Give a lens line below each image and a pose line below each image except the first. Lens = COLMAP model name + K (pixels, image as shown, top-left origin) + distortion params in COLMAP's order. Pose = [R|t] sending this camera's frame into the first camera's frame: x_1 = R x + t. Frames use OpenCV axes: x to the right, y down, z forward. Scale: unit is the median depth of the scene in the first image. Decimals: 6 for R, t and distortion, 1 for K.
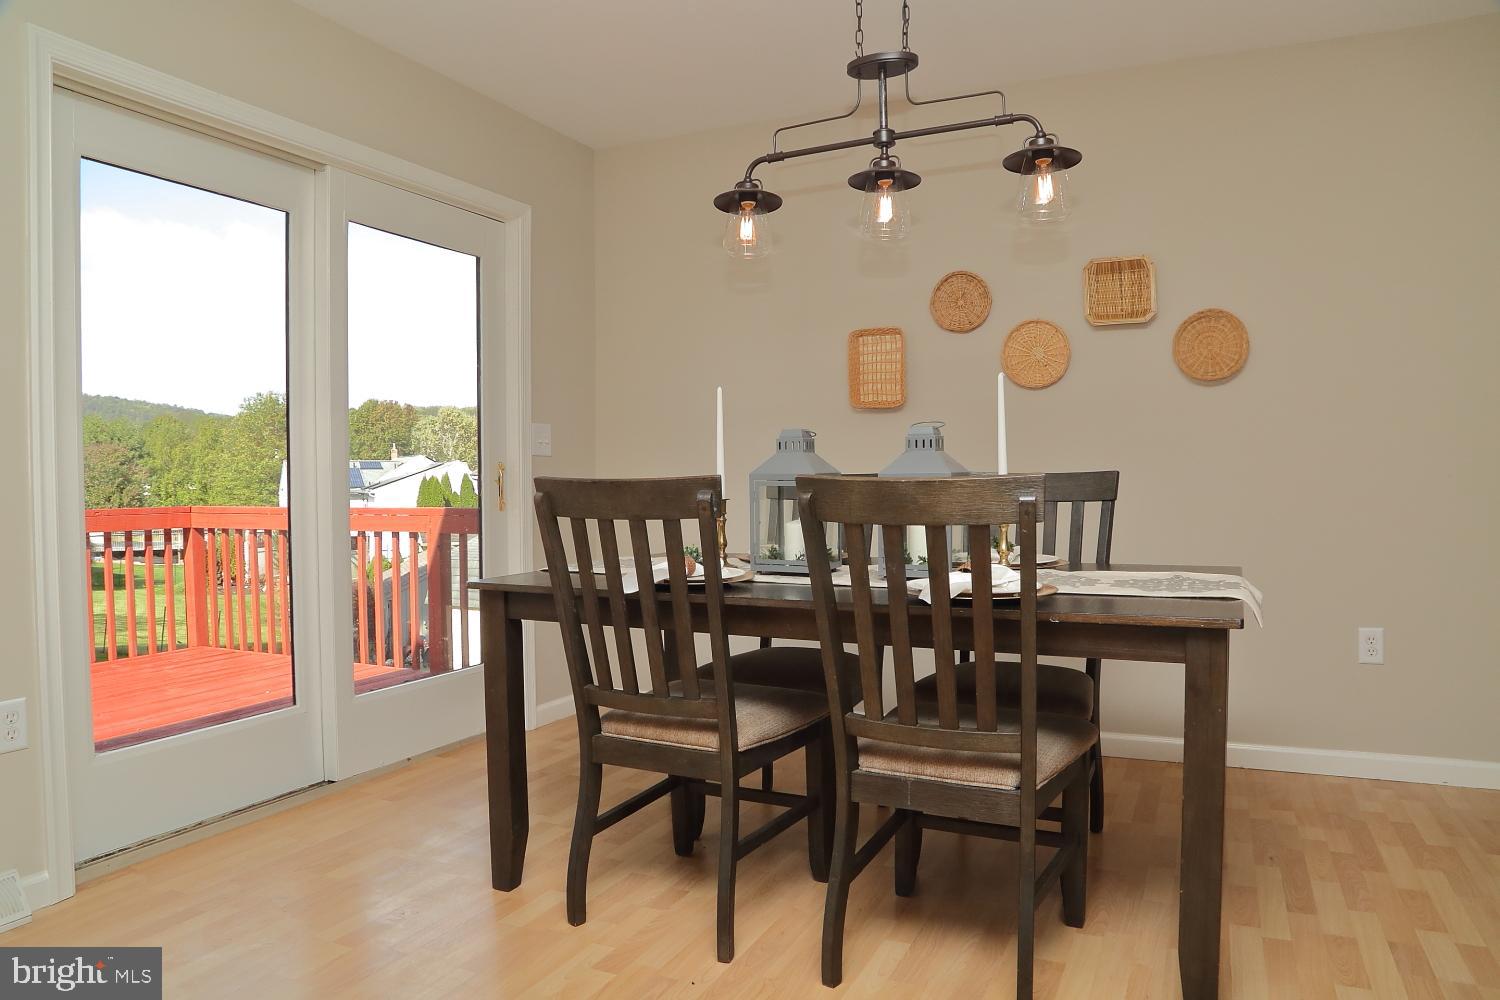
lens RADIAL K [[1020.7, 0, 728.0], [0, 1020.7, 504.6], [0, 0, 1]] dist [-0.112520, 0.056762]
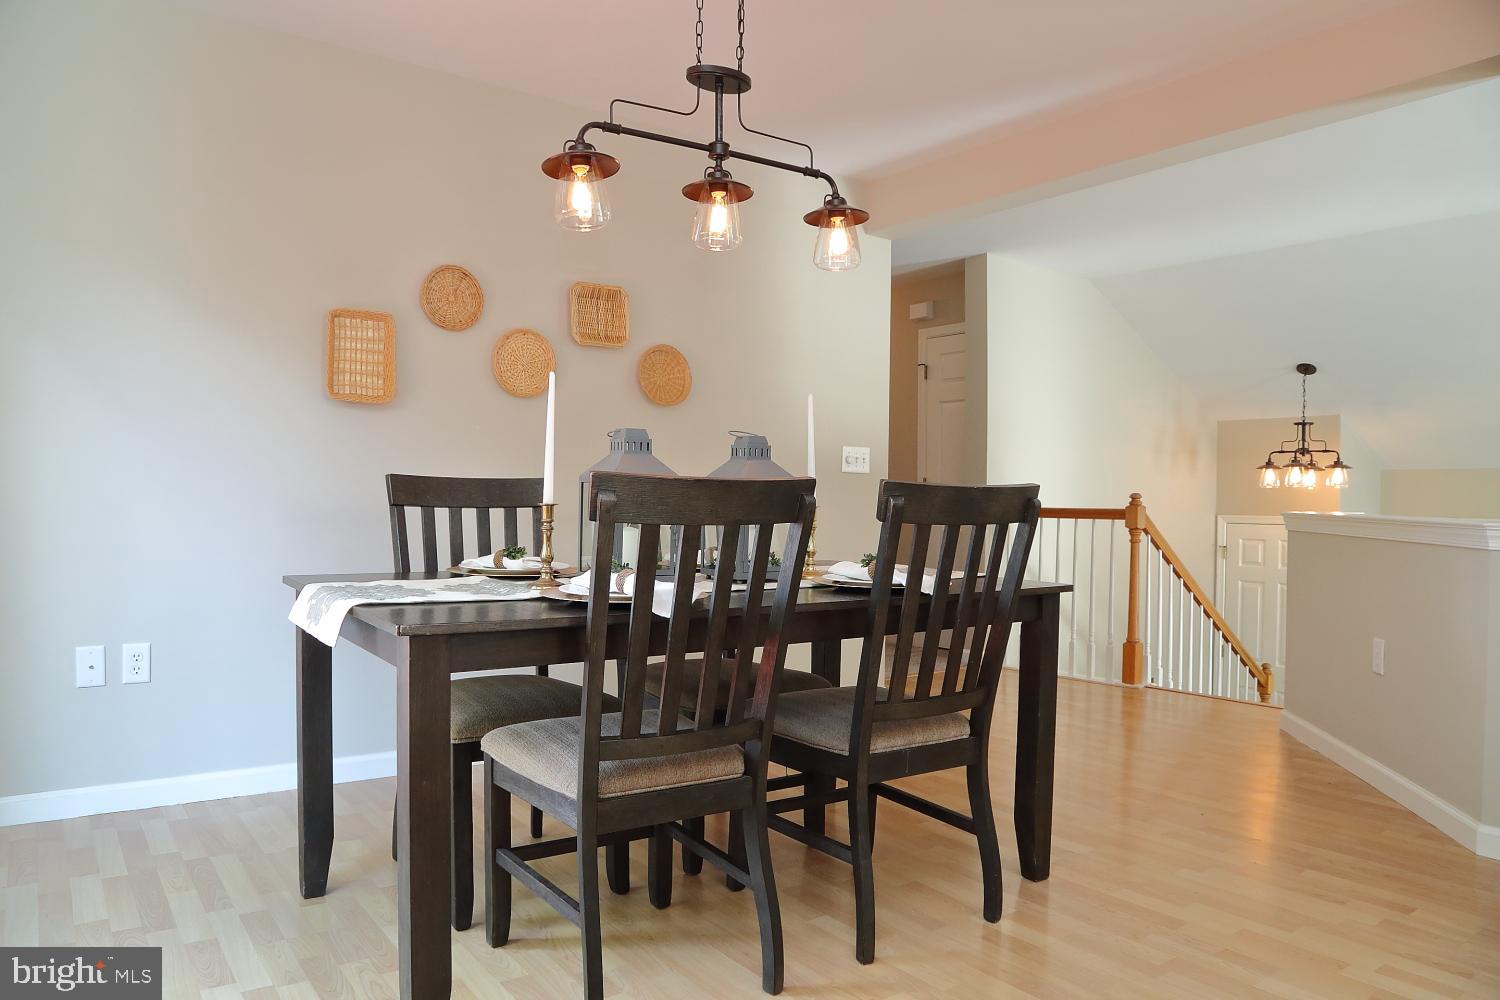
lens RADIAL K [[1020.7, 0, 728.0], [0, 1020.7, 504.6], [0, 0, 1]] dist [-0.112520, 0.056762]
pose [[0.486433, 0.006576, 0.873693, -0.695755], [0.005074, 0.999934, -0.010352, 0.004767], [-0.873703, 0.009469, 0.486367, 0.474491]]
